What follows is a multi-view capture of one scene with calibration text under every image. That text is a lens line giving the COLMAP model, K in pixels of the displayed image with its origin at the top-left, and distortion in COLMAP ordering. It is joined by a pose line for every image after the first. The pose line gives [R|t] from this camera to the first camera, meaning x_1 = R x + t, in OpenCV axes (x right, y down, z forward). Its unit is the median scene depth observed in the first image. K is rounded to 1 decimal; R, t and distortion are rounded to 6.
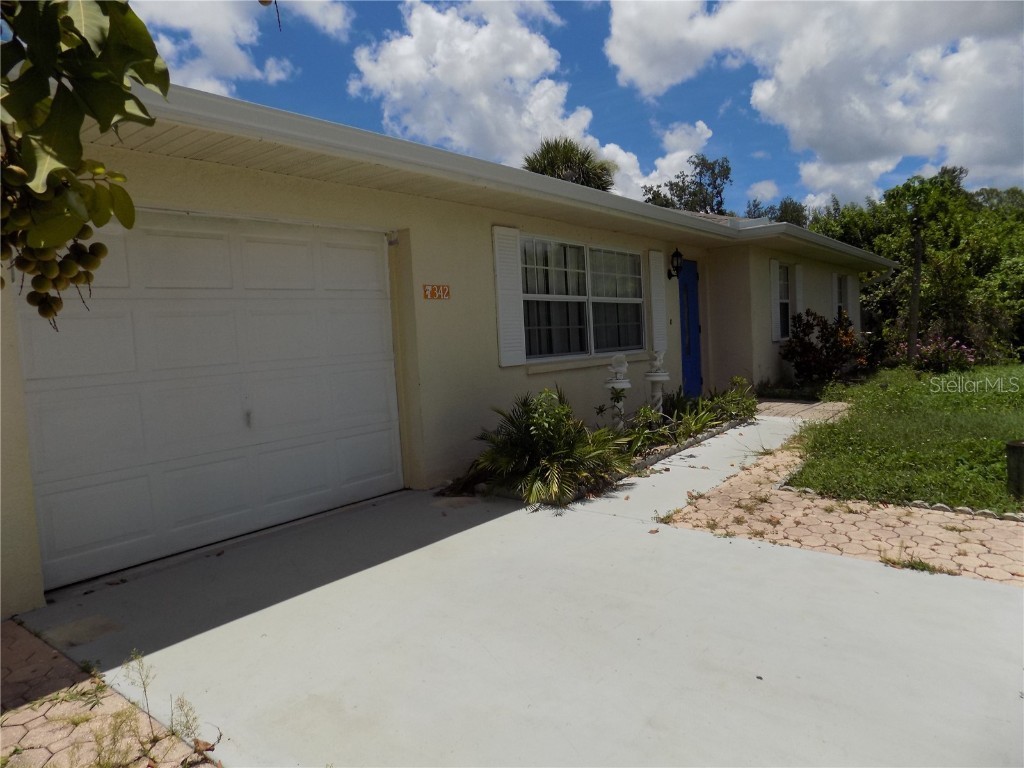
lens RADIAL K [[693.0, 0, 477.8], [0, 693.0, 423.3], [0, 0, 1]] dist [-0.062287, 0.058778]
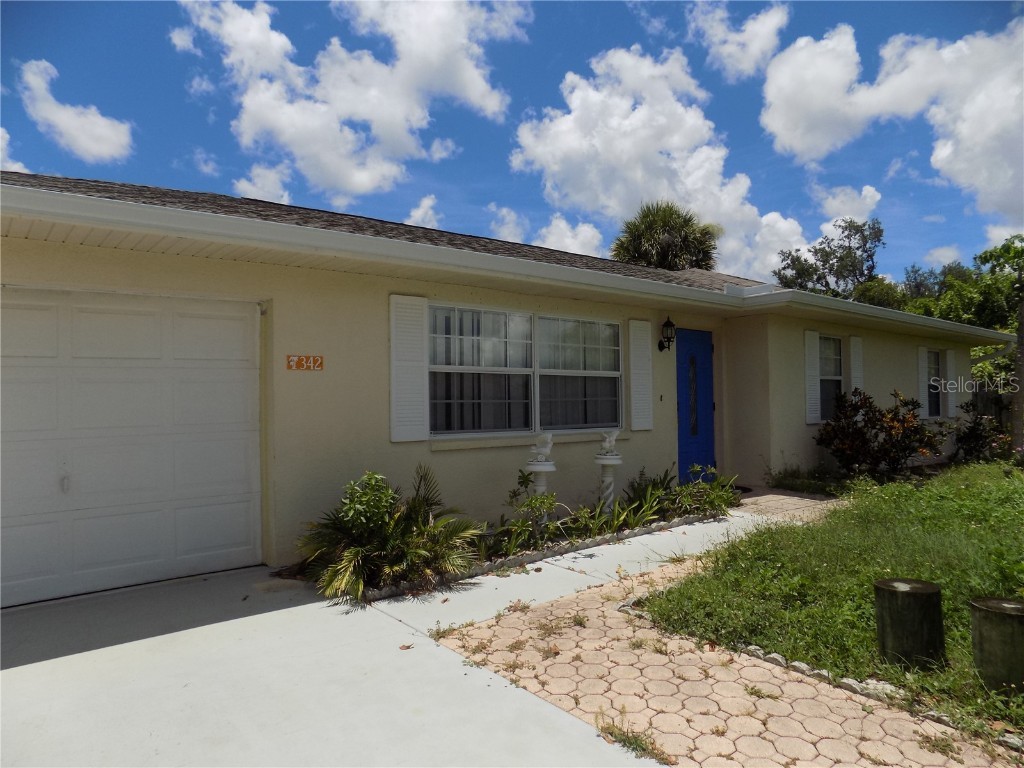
lens RADIAL K [[693.0, 0, 507.4], [0, 693.0, 391.3], [0, 0, 1]] dist [-0.062287, 0.058778]
pose [[0.973919, 0.033862, -0.224353, 0.299534], [-0.063383, 0.990039, -0.125718, -0.031088], [0.217861, 0.136660, 0.966365, 0.086743]]
